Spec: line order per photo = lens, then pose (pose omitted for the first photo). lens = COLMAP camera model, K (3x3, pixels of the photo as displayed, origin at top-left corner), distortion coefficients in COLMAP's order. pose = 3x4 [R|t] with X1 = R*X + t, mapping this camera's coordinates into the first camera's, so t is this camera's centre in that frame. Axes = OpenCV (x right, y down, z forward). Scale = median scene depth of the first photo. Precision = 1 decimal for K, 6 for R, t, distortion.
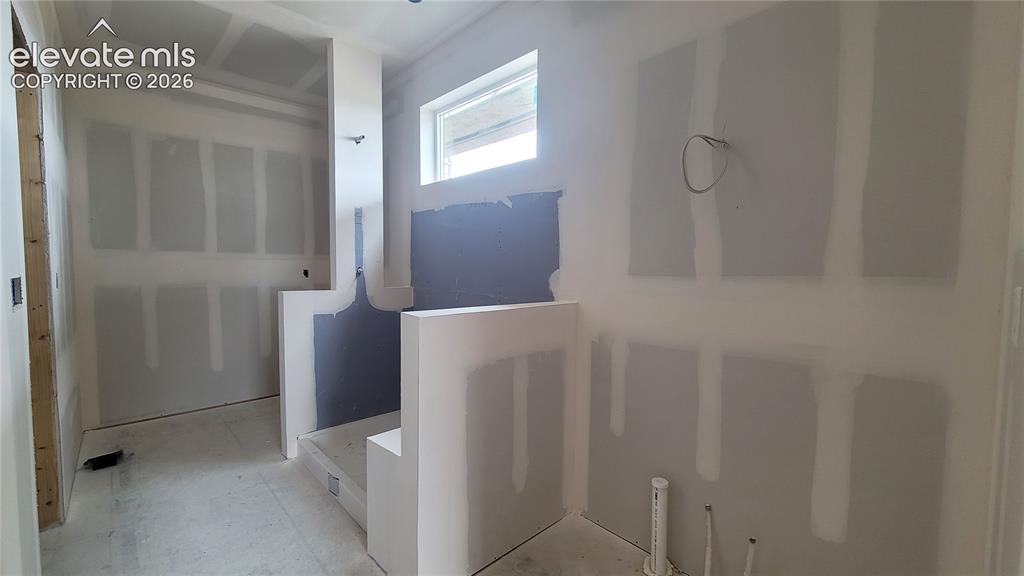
lens RADIAL K [[417.2, 0, 515.6], [0, 417.2, 288.6], [0, 0, 1]] dist [-0.000679, -0.000313]
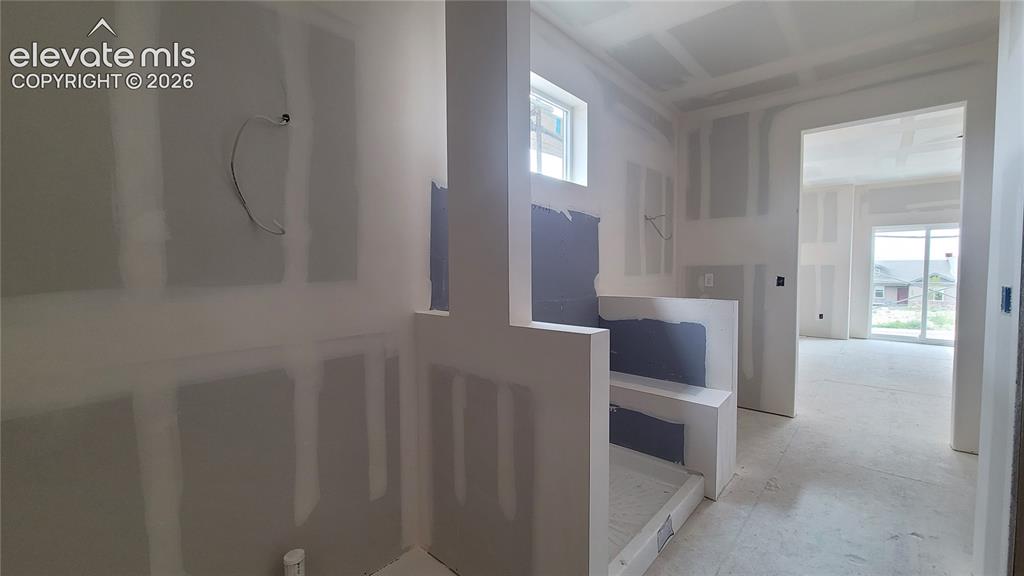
lens RADIAL K [[417.2, 0, 515.6], [0, 417.2, 288.6], [0, 0, 1]] dist [-0.000679, -0.000313]
pose [[-0.072645, -0.054129, 0.995888, -1.148839], [0.055969, 0.996731, 0.058258, -0.083436], [-0.995786, 0.059971, -0.069378, 1.240330]]
